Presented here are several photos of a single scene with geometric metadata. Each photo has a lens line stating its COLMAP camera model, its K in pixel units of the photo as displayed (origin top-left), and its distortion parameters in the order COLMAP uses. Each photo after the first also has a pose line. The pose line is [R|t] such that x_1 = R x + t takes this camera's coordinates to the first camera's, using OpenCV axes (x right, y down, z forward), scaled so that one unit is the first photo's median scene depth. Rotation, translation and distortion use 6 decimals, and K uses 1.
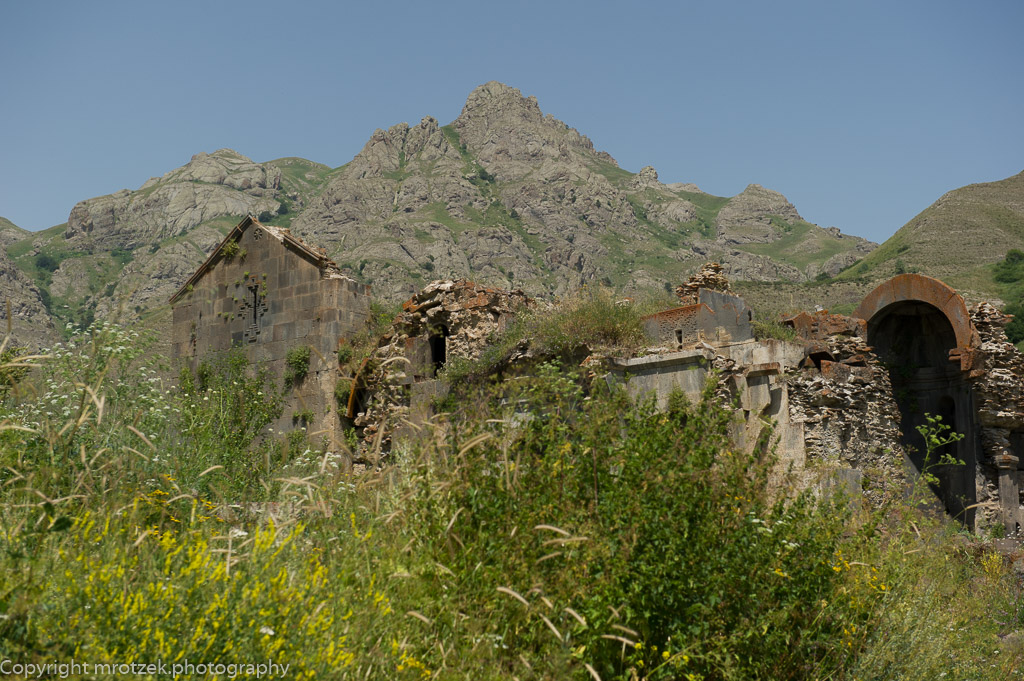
lens RADIAL K [[1758.6, 0, 523.1], [0, 1758.6, 352.8], [0, 0, 1]] dist [0.113965, 0.000000]
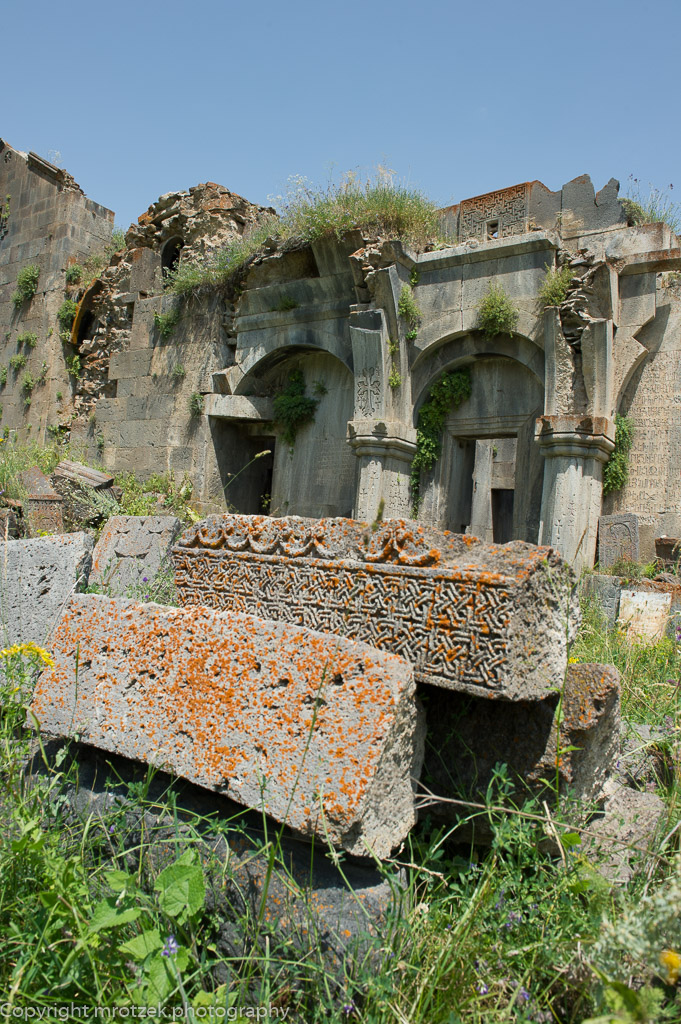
lens RADIAL K [[676.9, 0, 341.3], [0, 676.9, 508.9], [0, 0, 1]] dist [-0.037344, -0.000174]
pose [[0.989868, 0.083350, 0.114950, 0.006217], [-0.097959, 0.986933, 0.127934, 0.064831], [-0.102785, -0.137898, 0.985099, 0.648377]]
